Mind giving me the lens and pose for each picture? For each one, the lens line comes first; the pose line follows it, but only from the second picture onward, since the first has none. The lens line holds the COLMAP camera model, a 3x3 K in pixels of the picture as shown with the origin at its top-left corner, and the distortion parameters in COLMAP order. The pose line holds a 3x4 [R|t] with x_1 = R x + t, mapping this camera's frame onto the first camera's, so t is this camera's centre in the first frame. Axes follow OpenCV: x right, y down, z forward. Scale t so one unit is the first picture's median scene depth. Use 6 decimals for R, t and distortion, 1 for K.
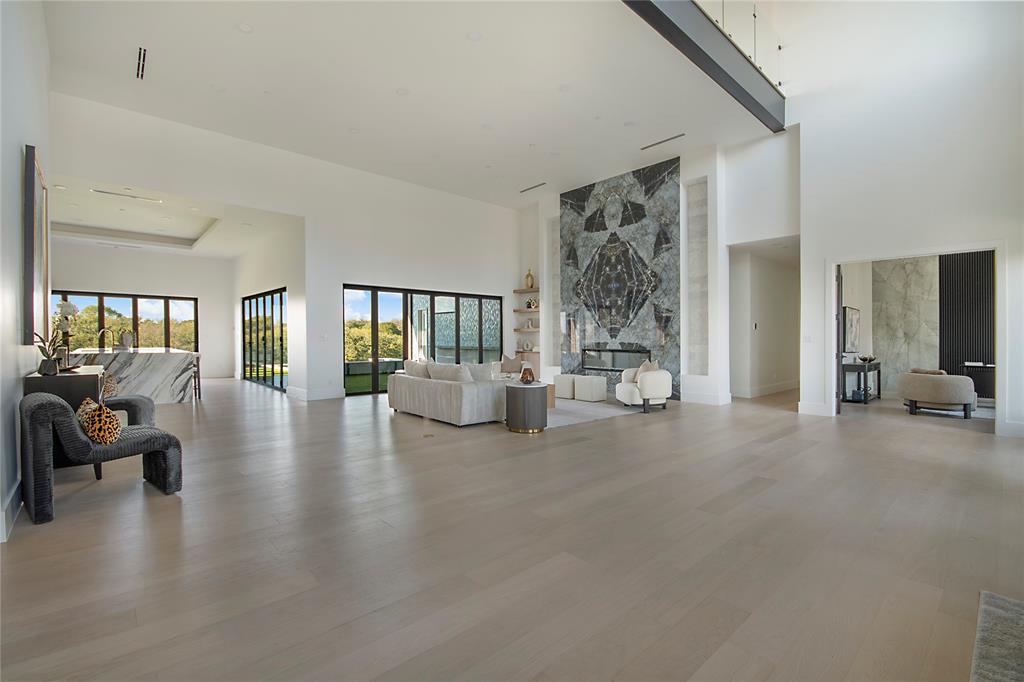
lens RADIAL K [[452.7, 0, 512.2], [0, 452.7, 338.8], [0, 0, 1]] dist [-0.000734, 0.000071]
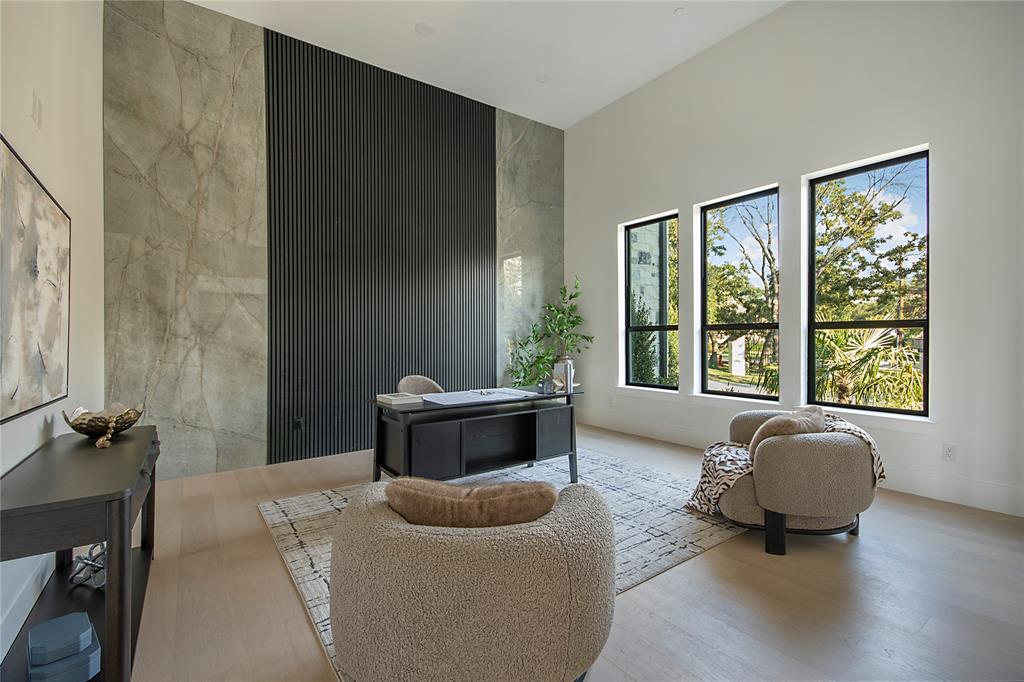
lens RADIAL K [[452.7, 0, 512.3], [0, 452.7, 336.8], [0, 0, 1]] dist [-0.000734, 0.000071]
pose [[0.119696, -0.002600, 0.992807, 0.517314], [0.008414, 0.999963, 0.001605, 0.000098], [-0.992775, 0.008162, 0.119714, 0.684729]]
